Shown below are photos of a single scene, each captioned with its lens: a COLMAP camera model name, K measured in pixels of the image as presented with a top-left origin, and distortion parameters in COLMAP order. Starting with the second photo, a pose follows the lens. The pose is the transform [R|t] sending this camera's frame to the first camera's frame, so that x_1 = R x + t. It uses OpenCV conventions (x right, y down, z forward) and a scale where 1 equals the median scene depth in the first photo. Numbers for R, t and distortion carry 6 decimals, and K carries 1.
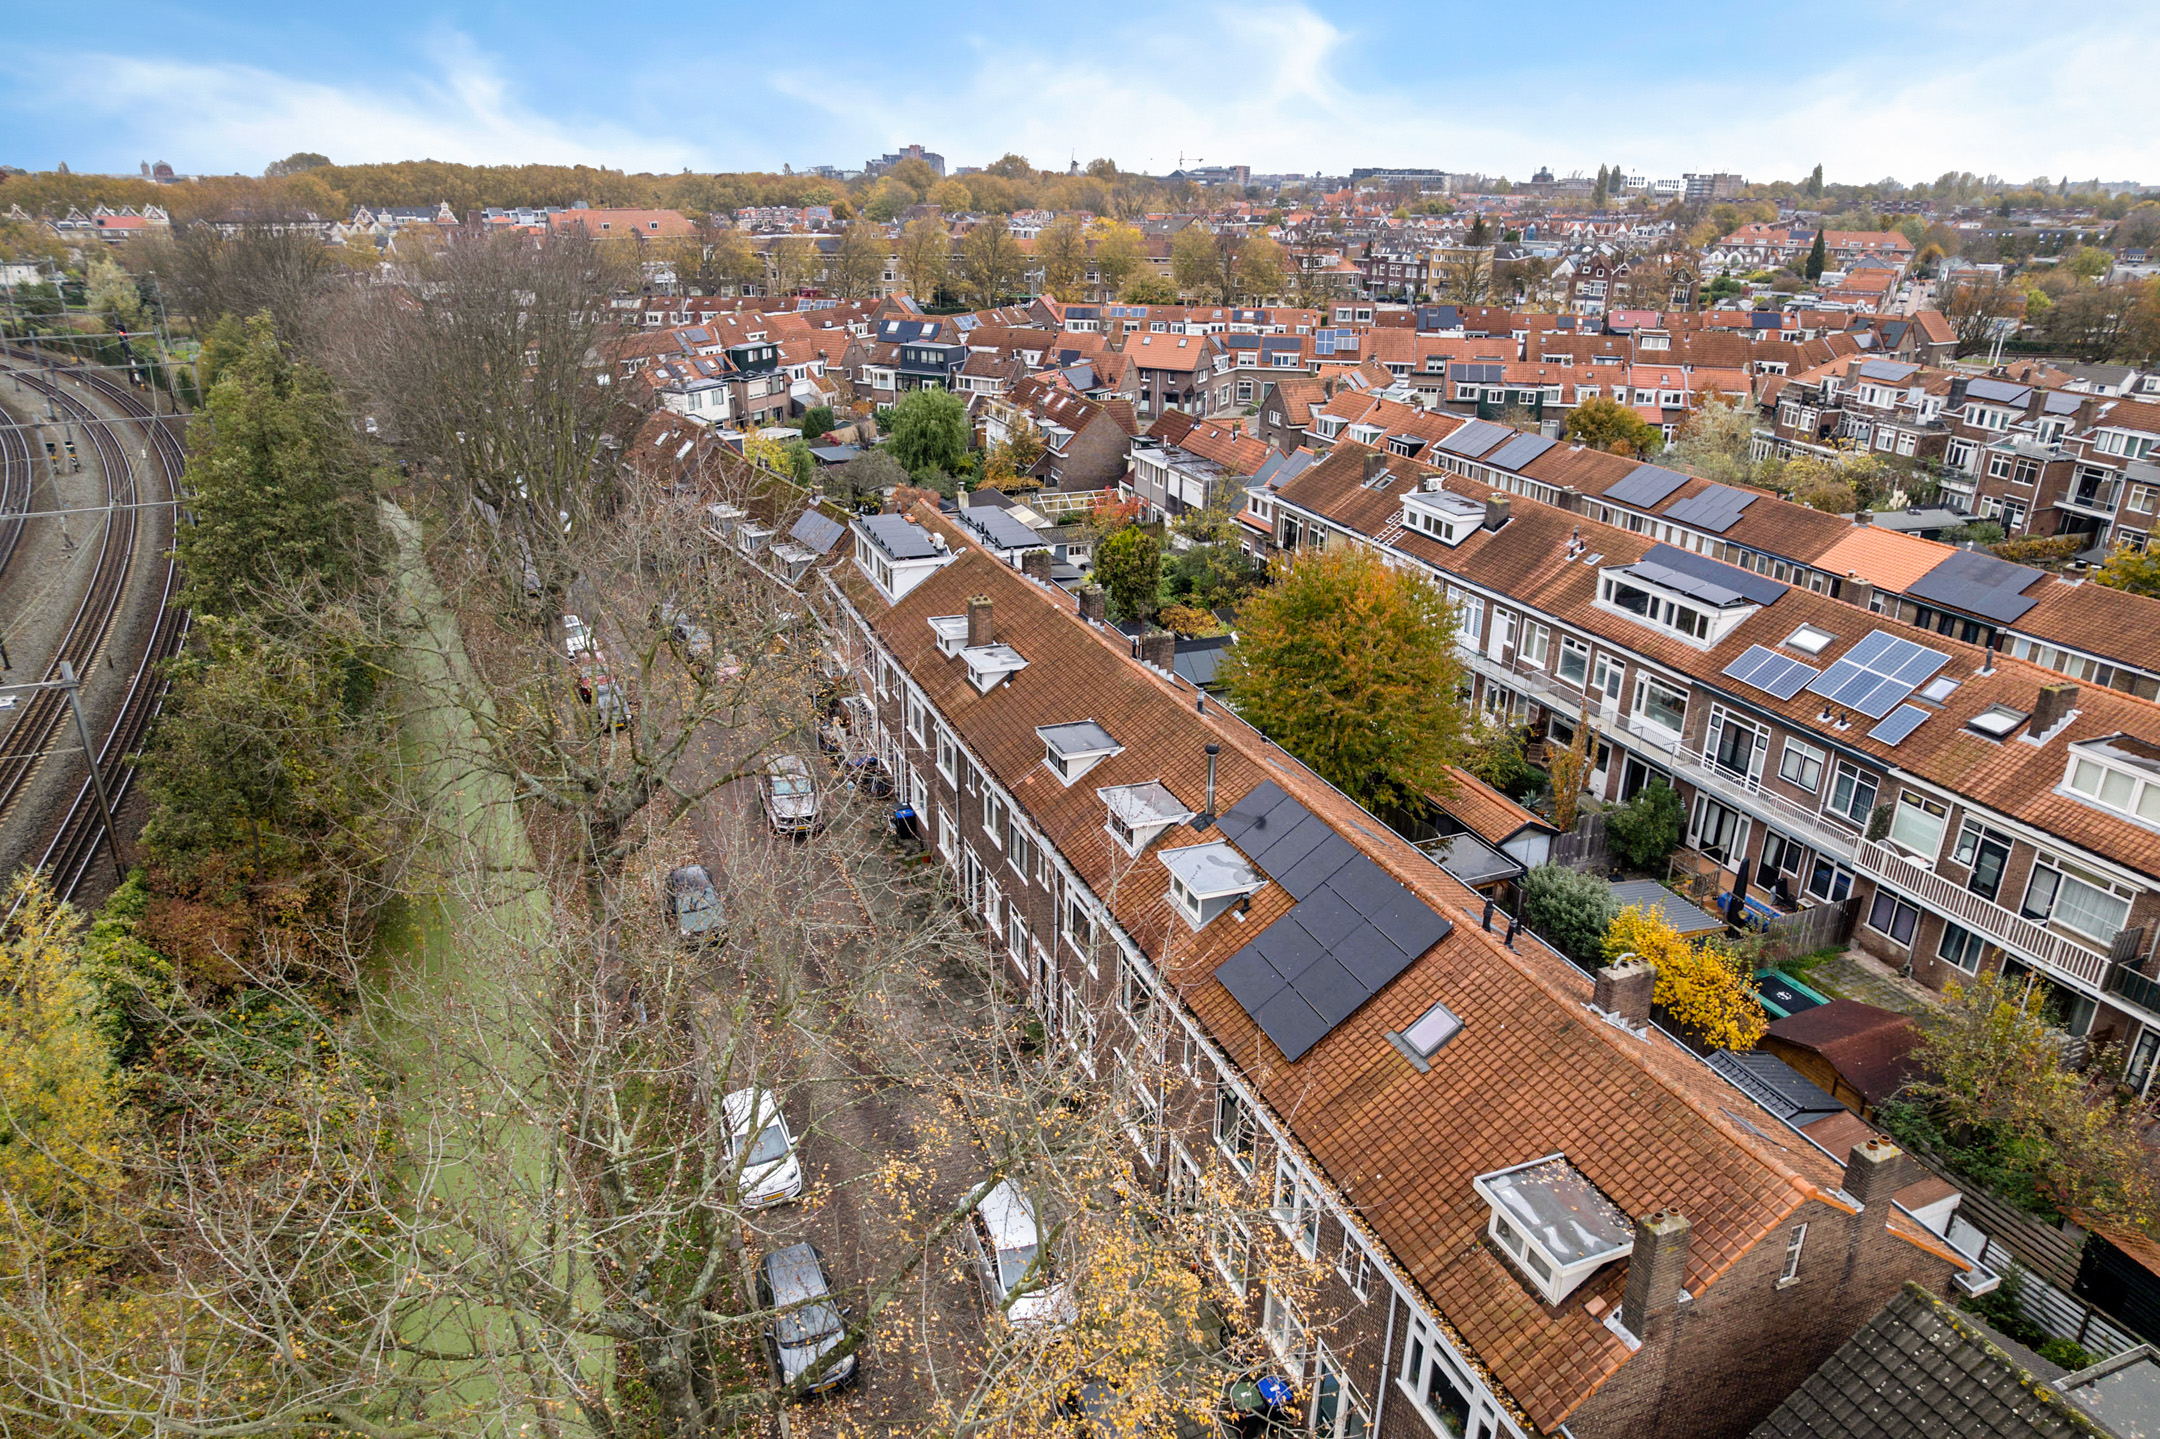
lens RADIAL K [[1389.5, 0, 1080.9], [0, 1389.5, 723.1], [0, 0, 1]] dist [-0.001562, 0.003145]
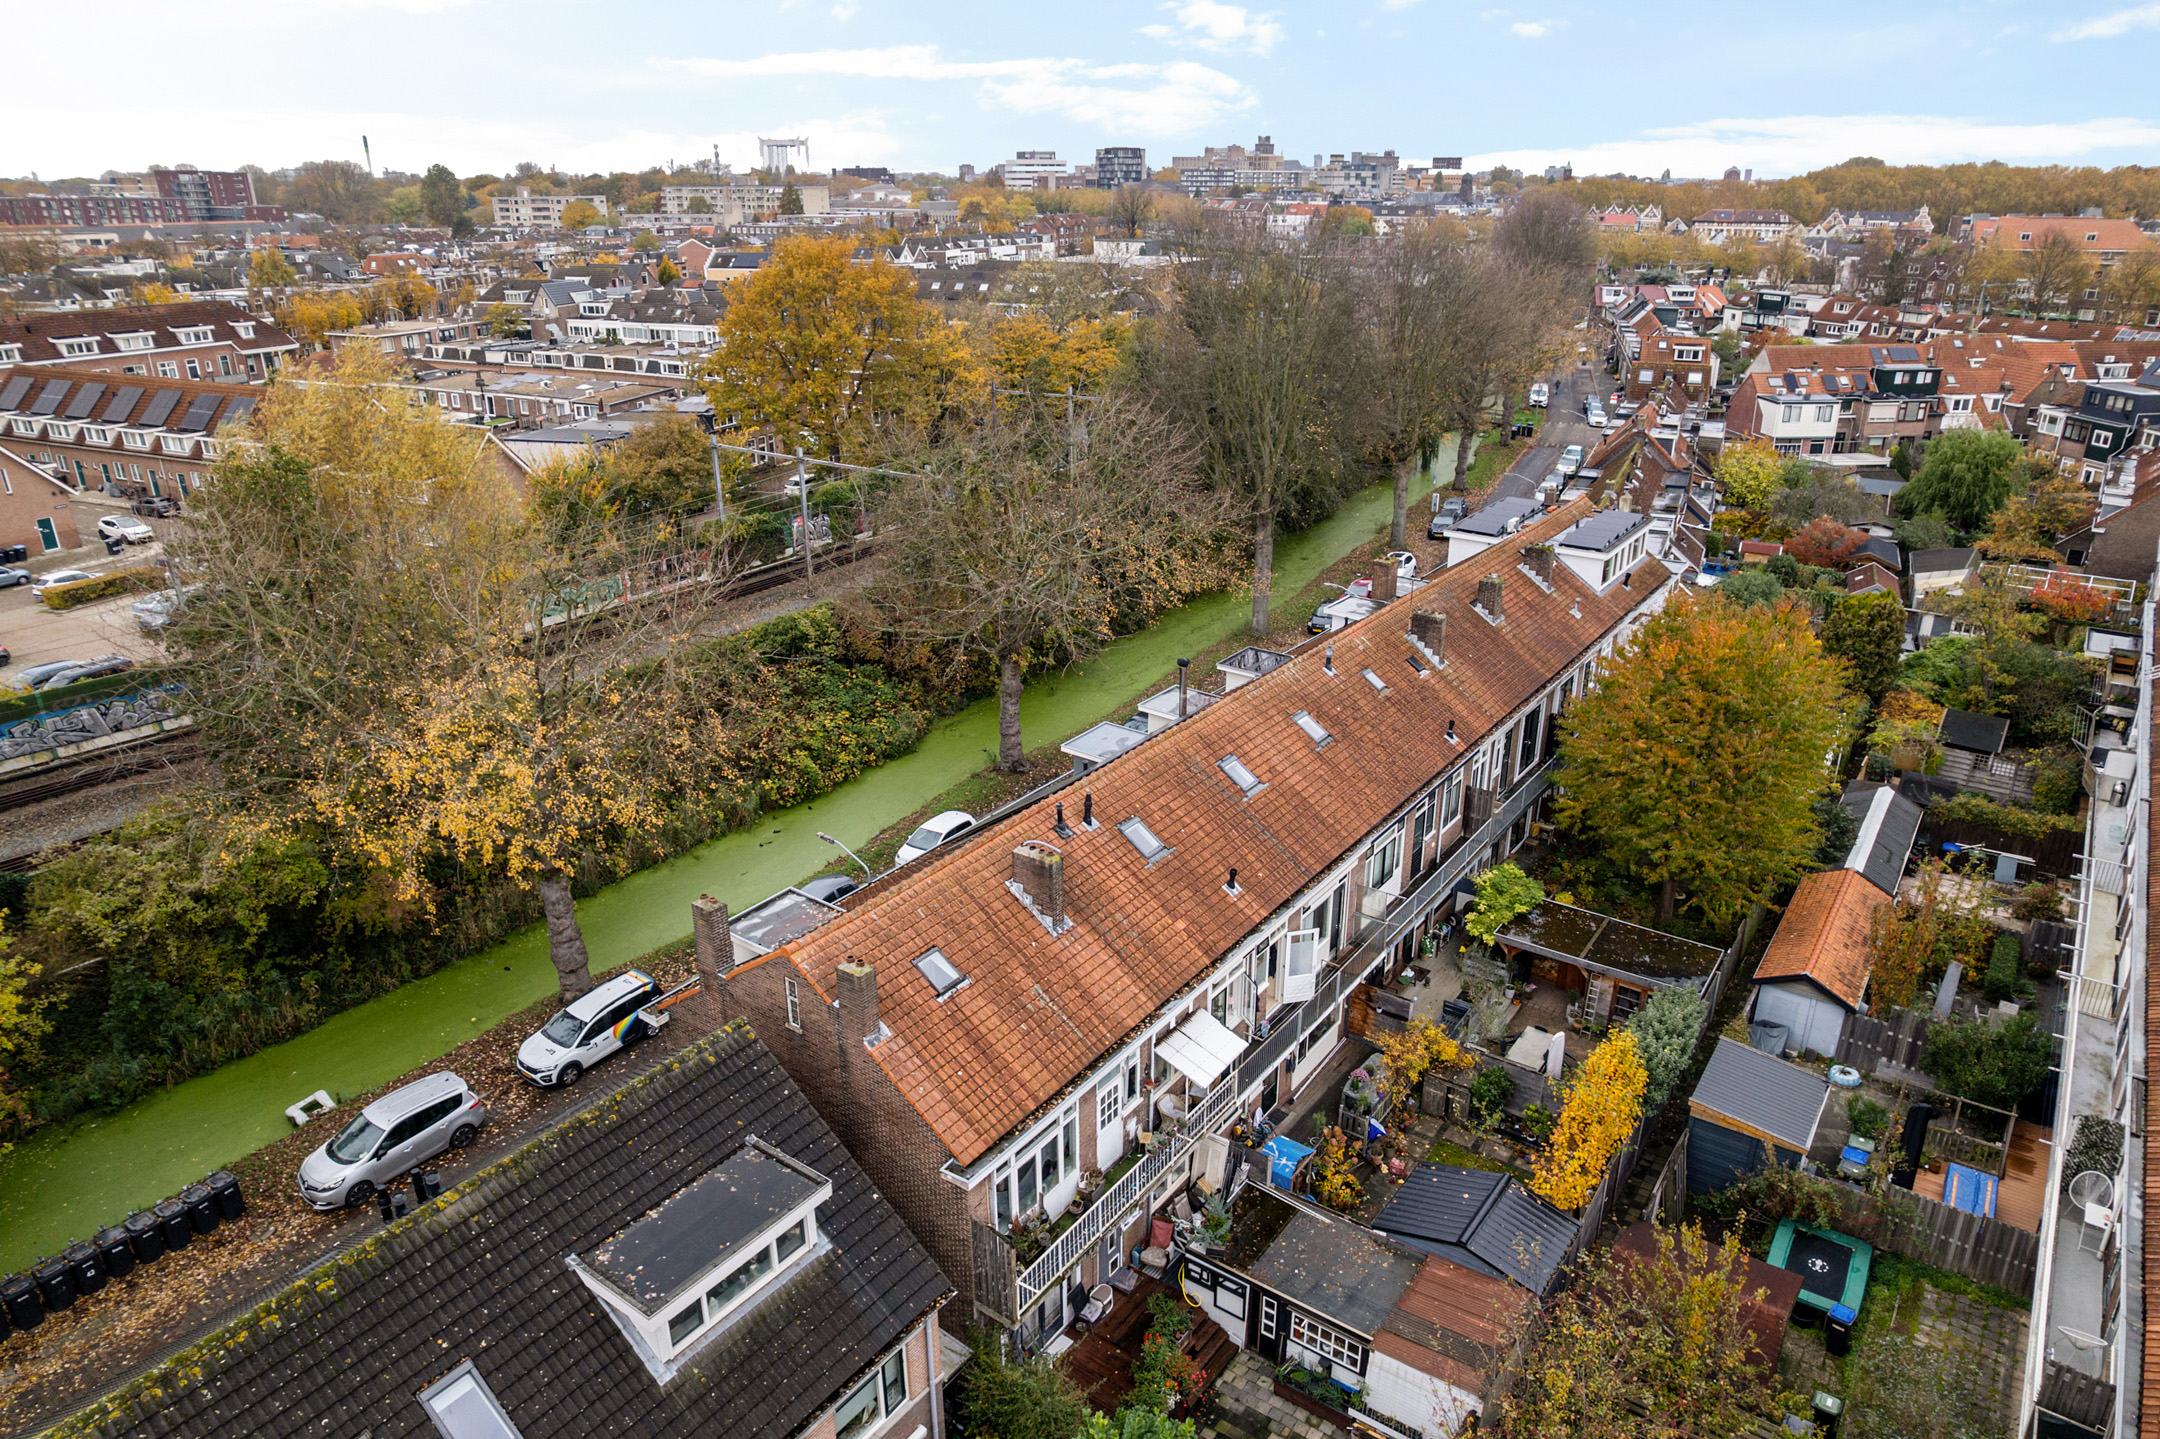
lens RADIAL K [[1389.5, 0, 1081.8], [0, 1389.5, 716.6], [0, 0, 1]] dist [-0.001562, 0.003145]
pose [[0.533001, 0.304532, -0.789411, 0.268820], [-0.308346, 0.938735, 0.153945, -0.026328], [0.787930, 0.161359, 0.594248, 0.055143]]
